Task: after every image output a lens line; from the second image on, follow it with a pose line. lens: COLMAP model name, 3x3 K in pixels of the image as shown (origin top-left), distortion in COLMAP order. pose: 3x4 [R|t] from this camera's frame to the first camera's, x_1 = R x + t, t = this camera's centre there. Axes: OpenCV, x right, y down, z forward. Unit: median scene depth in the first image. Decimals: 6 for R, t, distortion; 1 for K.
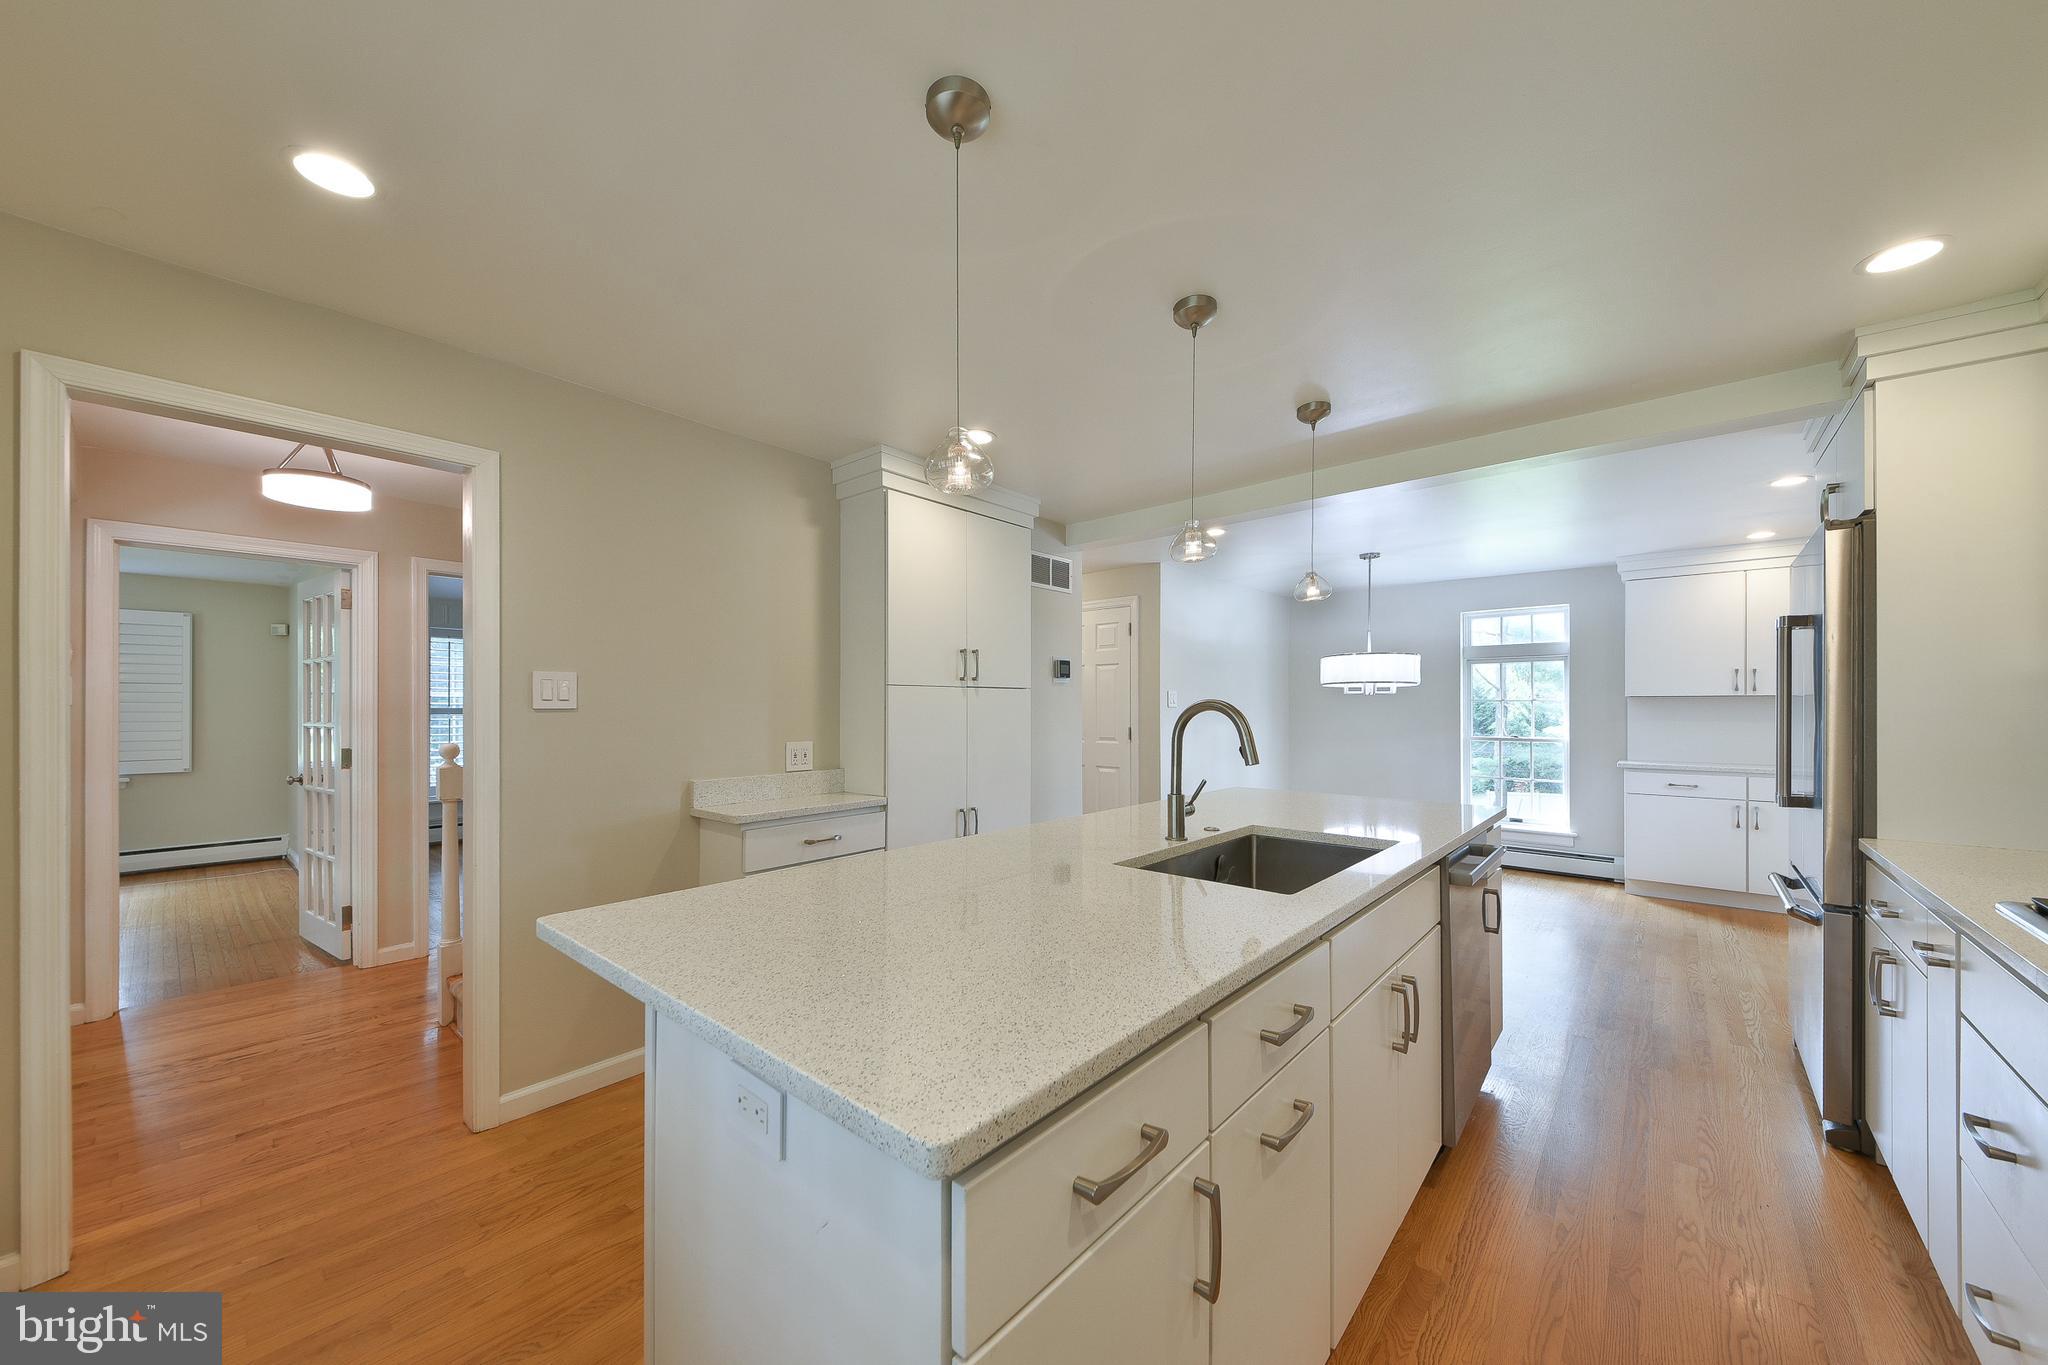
lens RADIAL K [[747.2, 0, 1024.2], [0, 747.2, 710.5], [0, 0, 1]] dist [-0.000439, -0.000019]
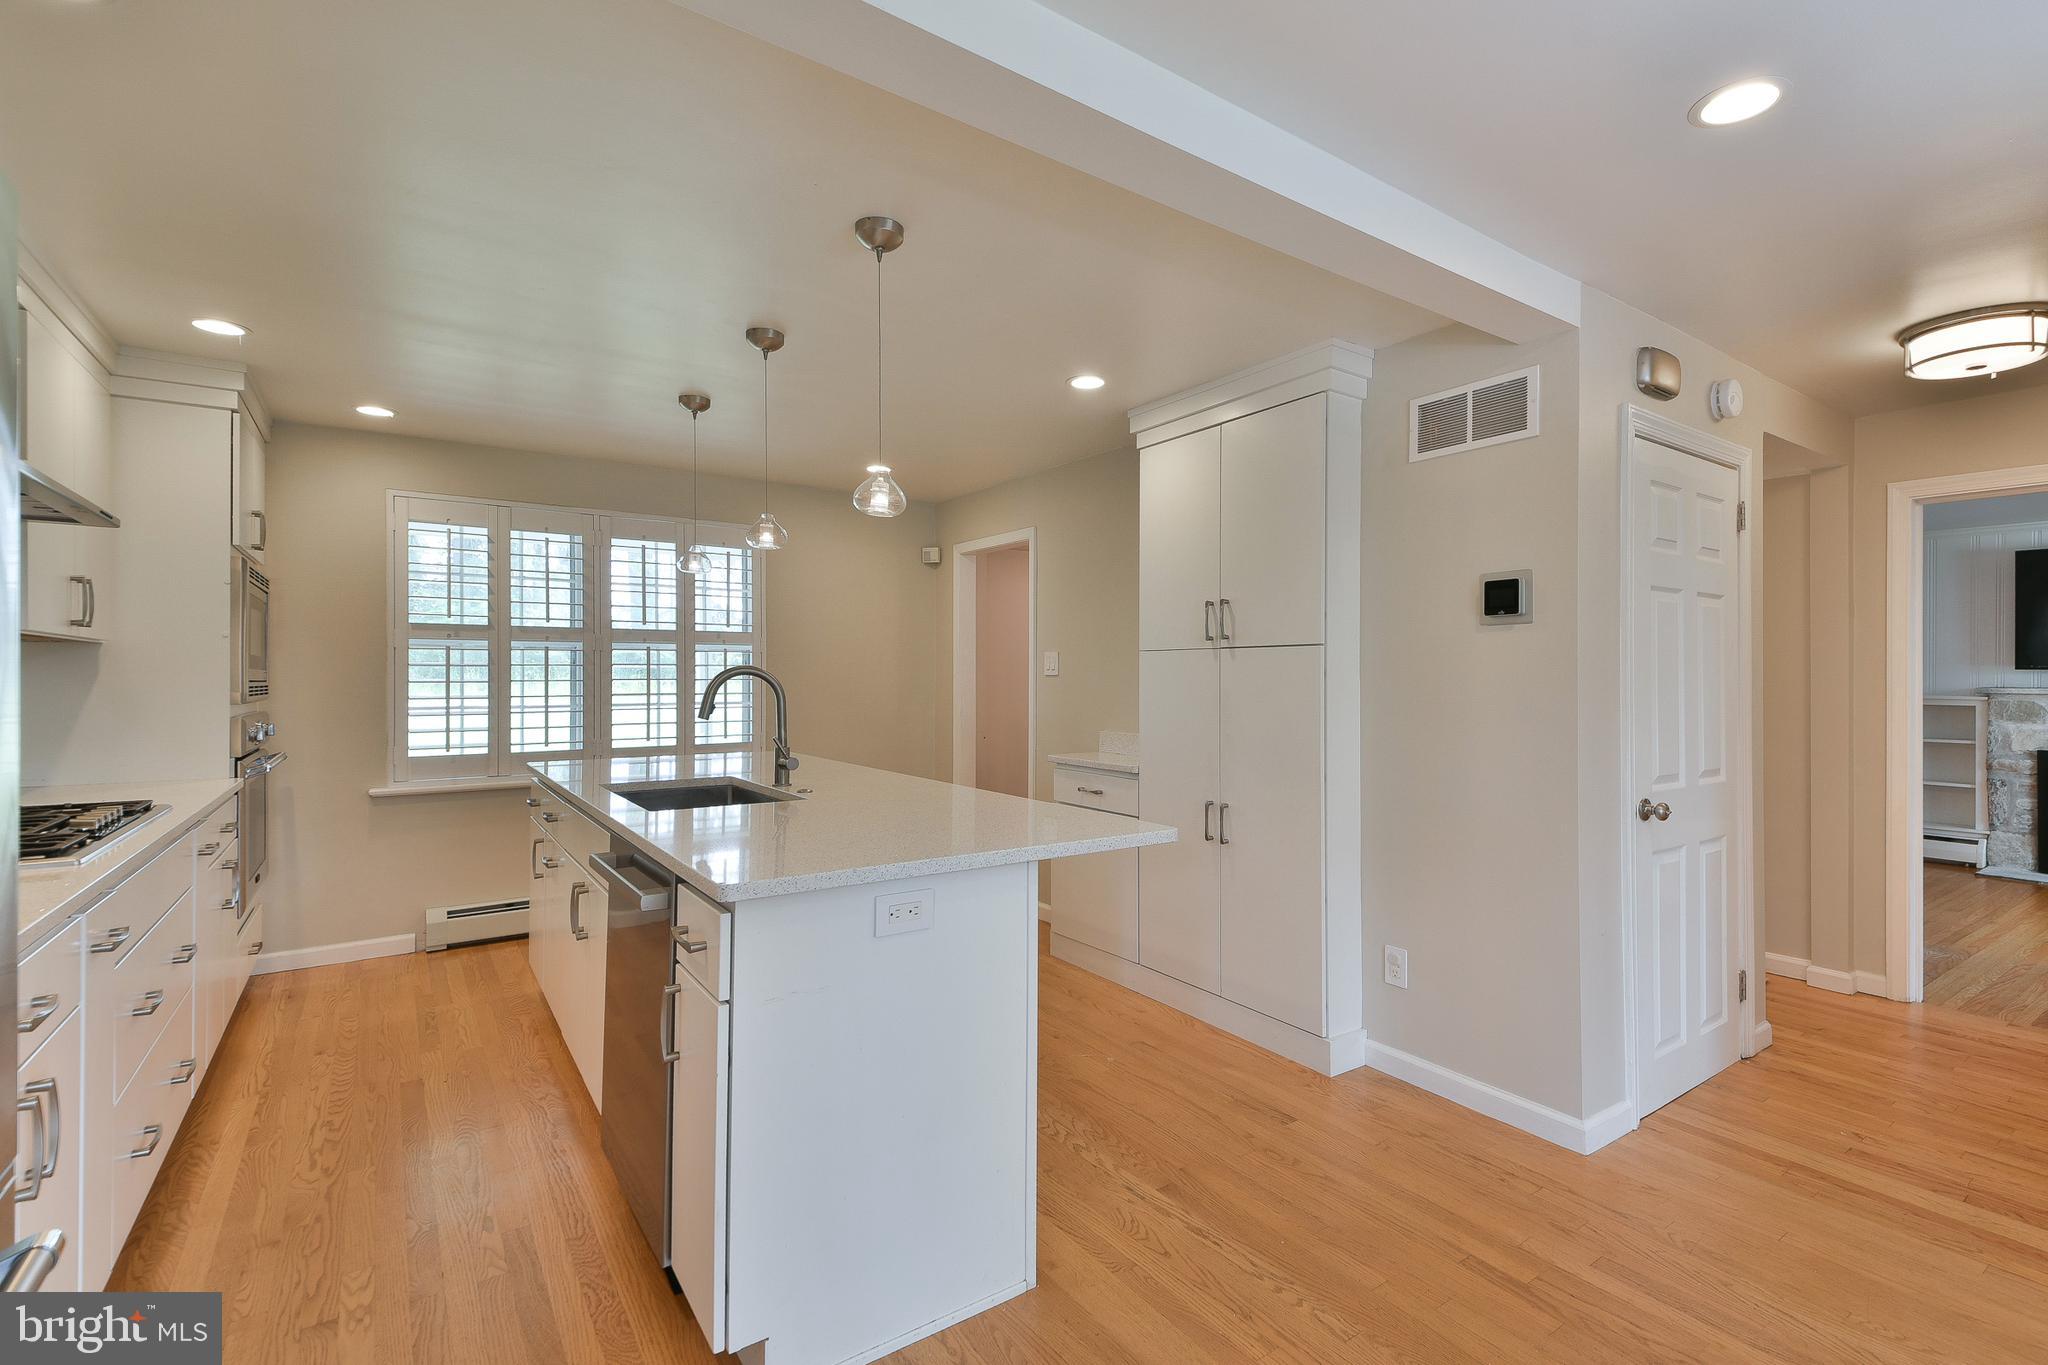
lens RADIAL K [[876.3, 0, 1024.0], [0, 876.3, 682.5], [0, 0, 1]] dist [0.001698, 0.000108]
pose [[-0.265598, 0.004689, -0.964073, 0.644693], [-0.008617, 0.999937, 0.007237, -0.000323], [0.964045, 0.010229, -0.265540, 0.779576]]
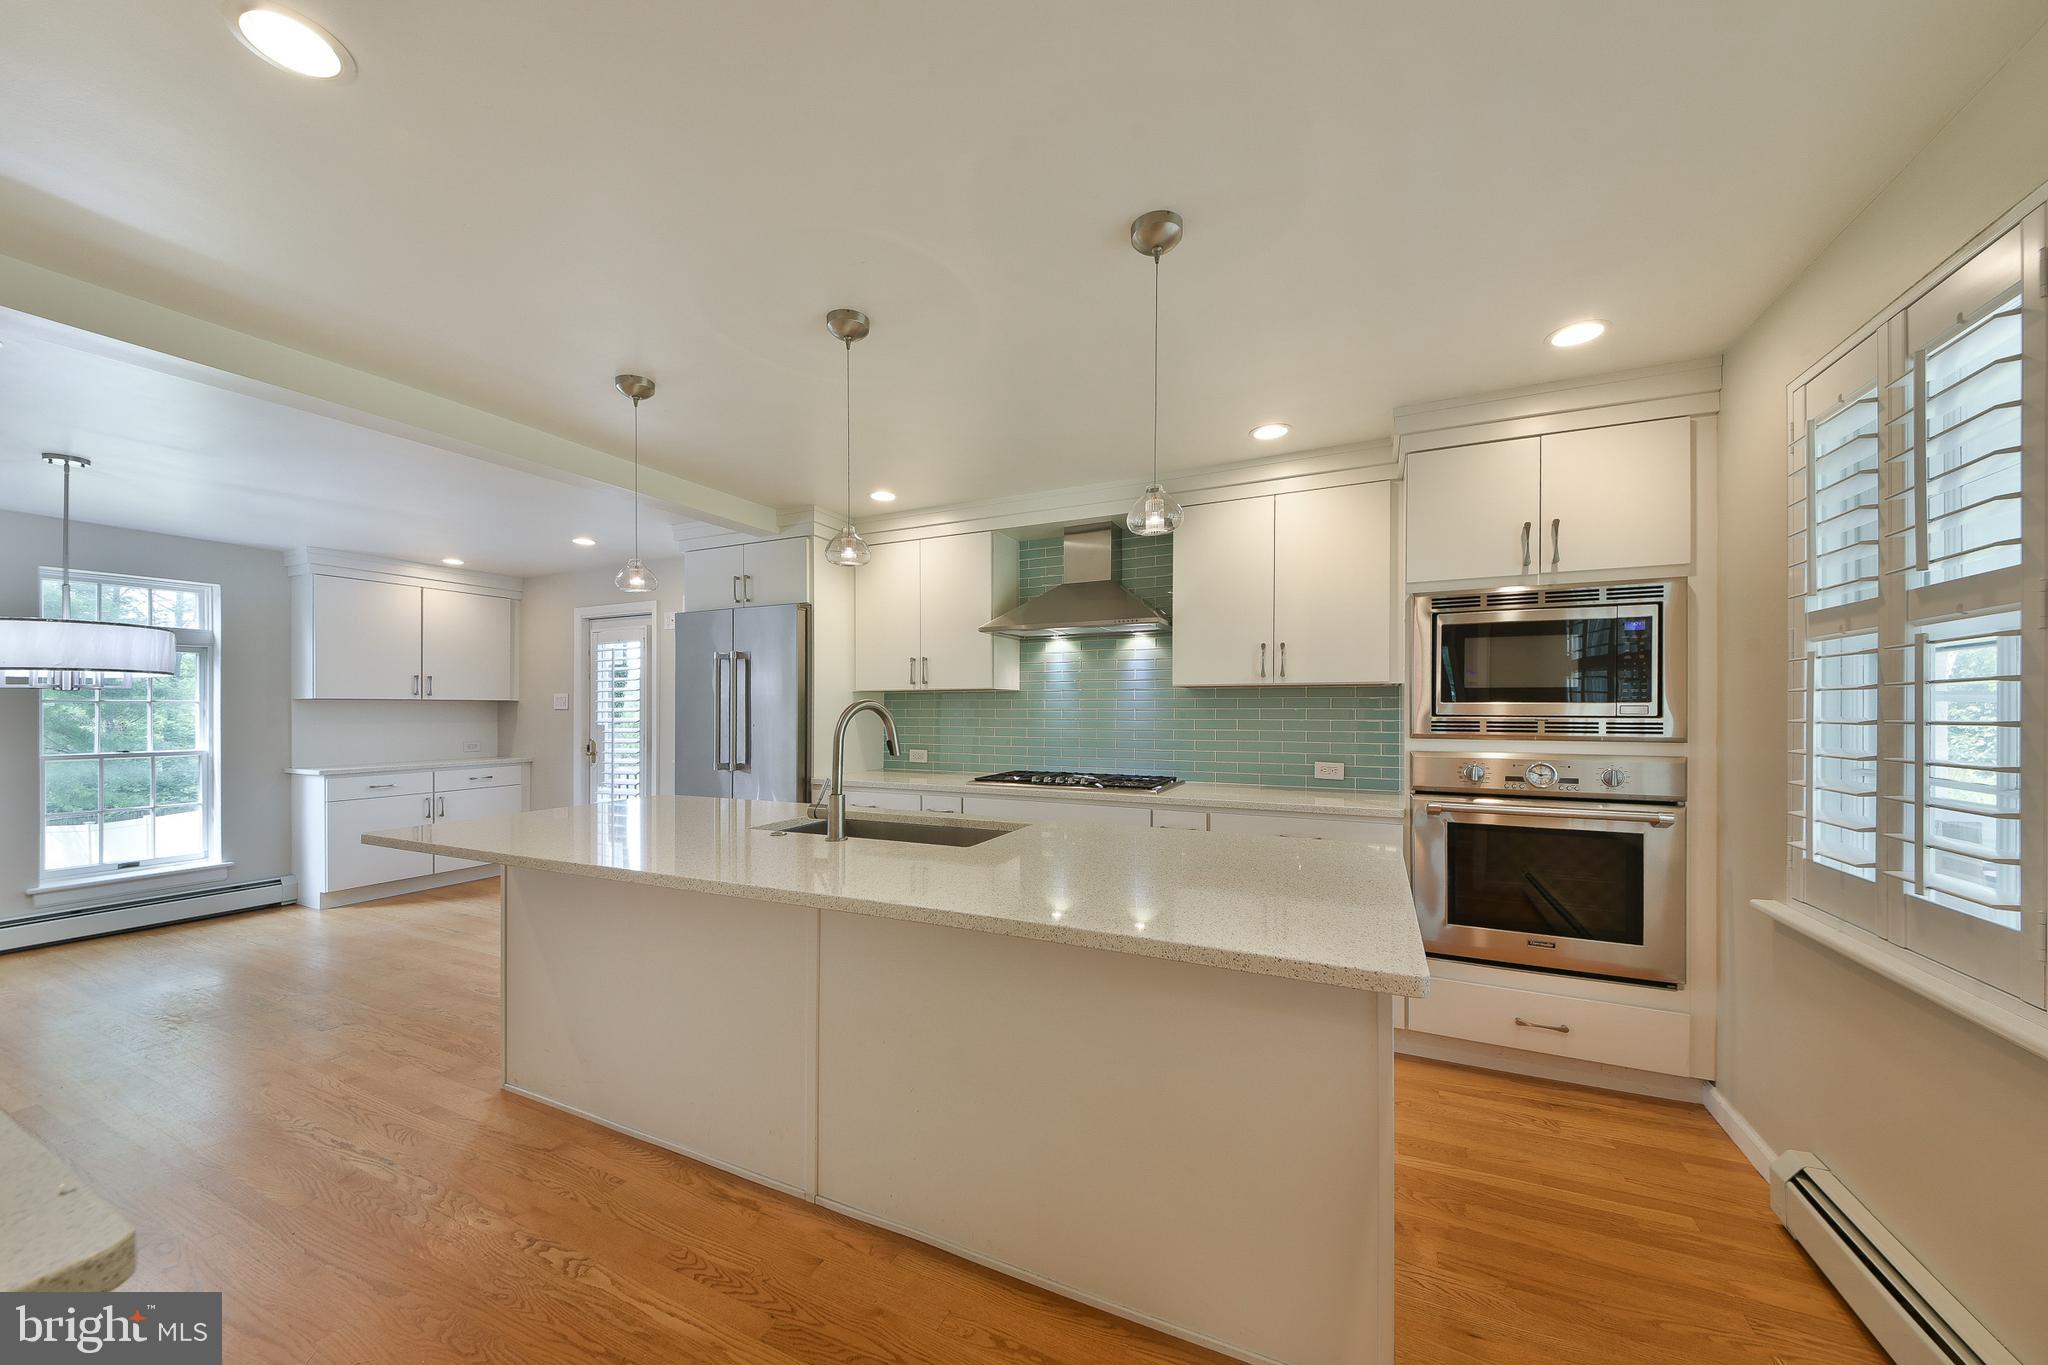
lens RADIAL K [[747.2, 0, 1024.2], [0, 747.2, 710.5], [0, 0, 1]] dist [-0.000439, -0.000019]
pose [[-0.262035, 0.001327, 0.965057, -0.369594], [0.006903, 0.999976, 0.000499, 0.002192], [-0.965034, 0.006792, -0.262038, 0.454722]]
